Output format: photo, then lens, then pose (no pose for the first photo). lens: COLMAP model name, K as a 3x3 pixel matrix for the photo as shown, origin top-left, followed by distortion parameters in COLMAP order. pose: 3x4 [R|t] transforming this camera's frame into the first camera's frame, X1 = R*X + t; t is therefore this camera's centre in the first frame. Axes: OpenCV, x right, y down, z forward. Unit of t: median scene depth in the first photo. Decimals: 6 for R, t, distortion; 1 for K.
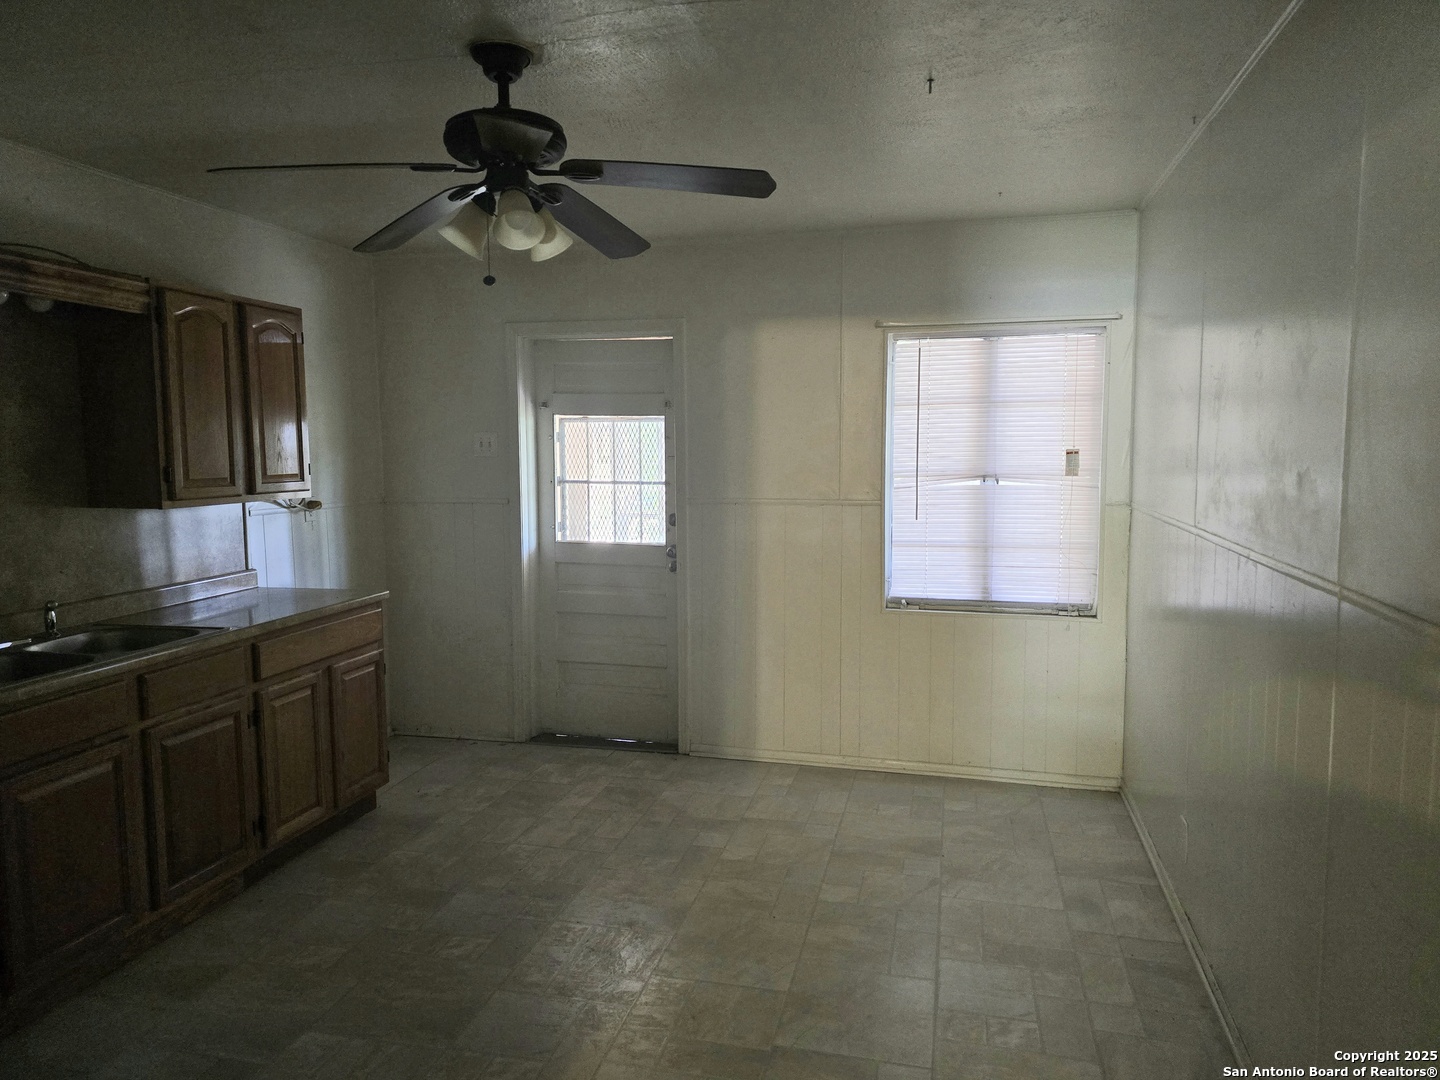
lens RADIAL K [[978.3, 0, 720.4], [0, 978.3, 538.7], [0, 0, 1]] dist [0.058943, -0.035070]
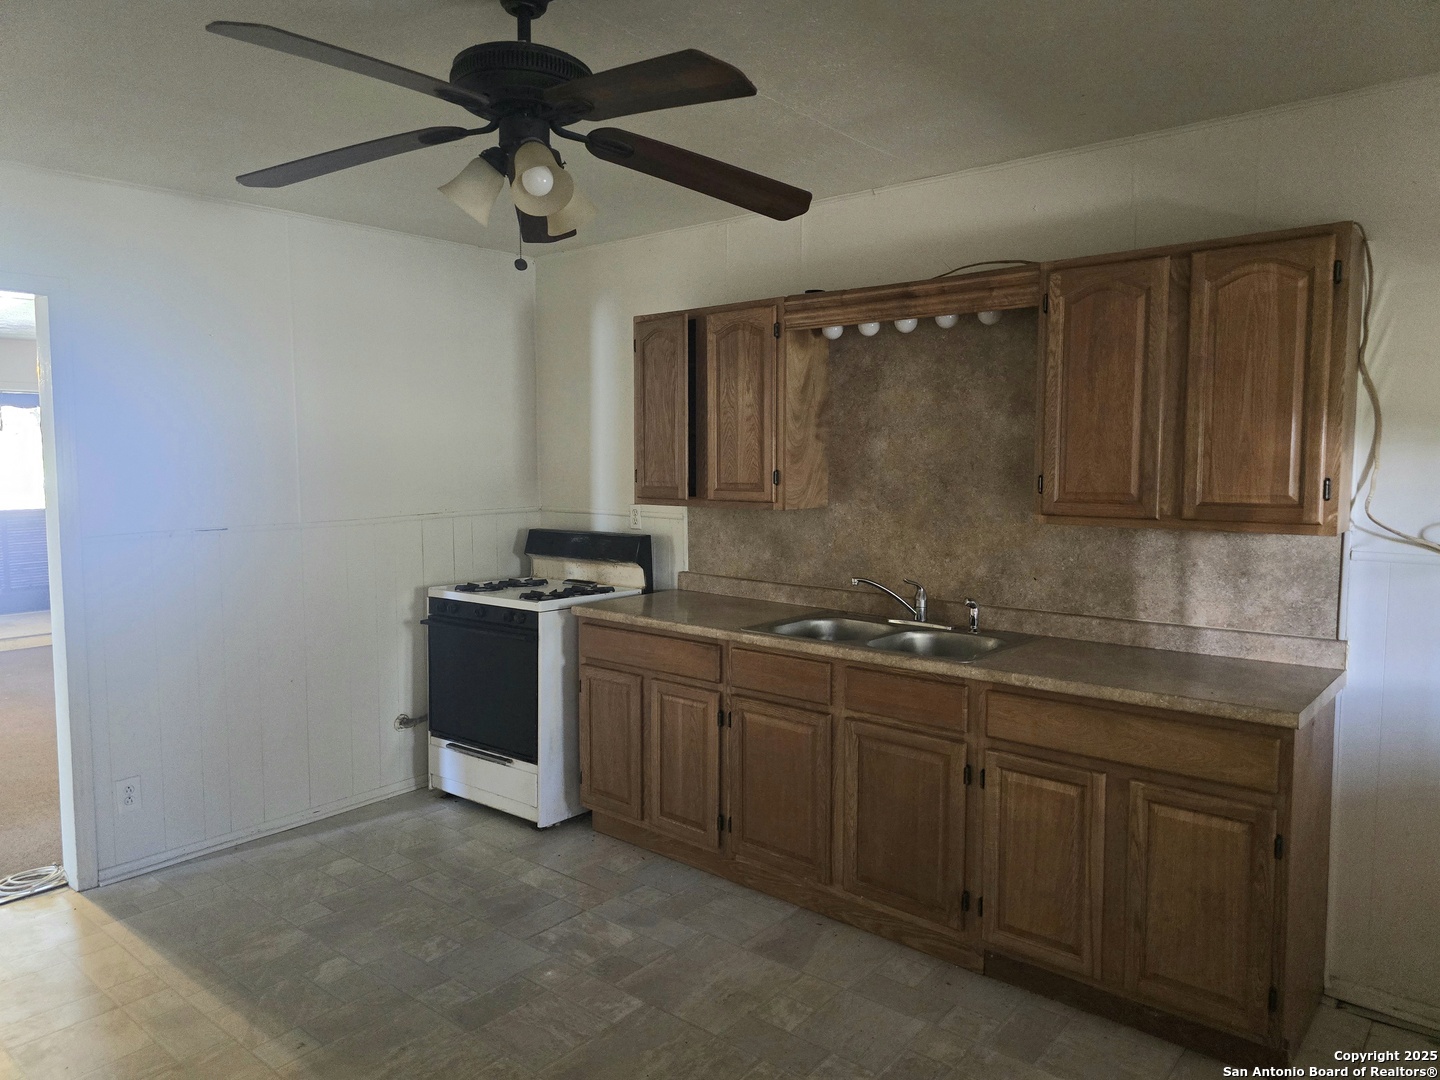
lens RADIAL K [[978.3, 0, 723.1], [0, 978.3, 536.6], [0, 0, 1]] dist [0.058943, -0.035070]
pose [[-0.441584, 0.081357, -0.893524, 0.368539], [-0.081307, 0.988154, 0.130156, -0.115635], [0.893528, 0.130125, -0.429738, 1.188628]]
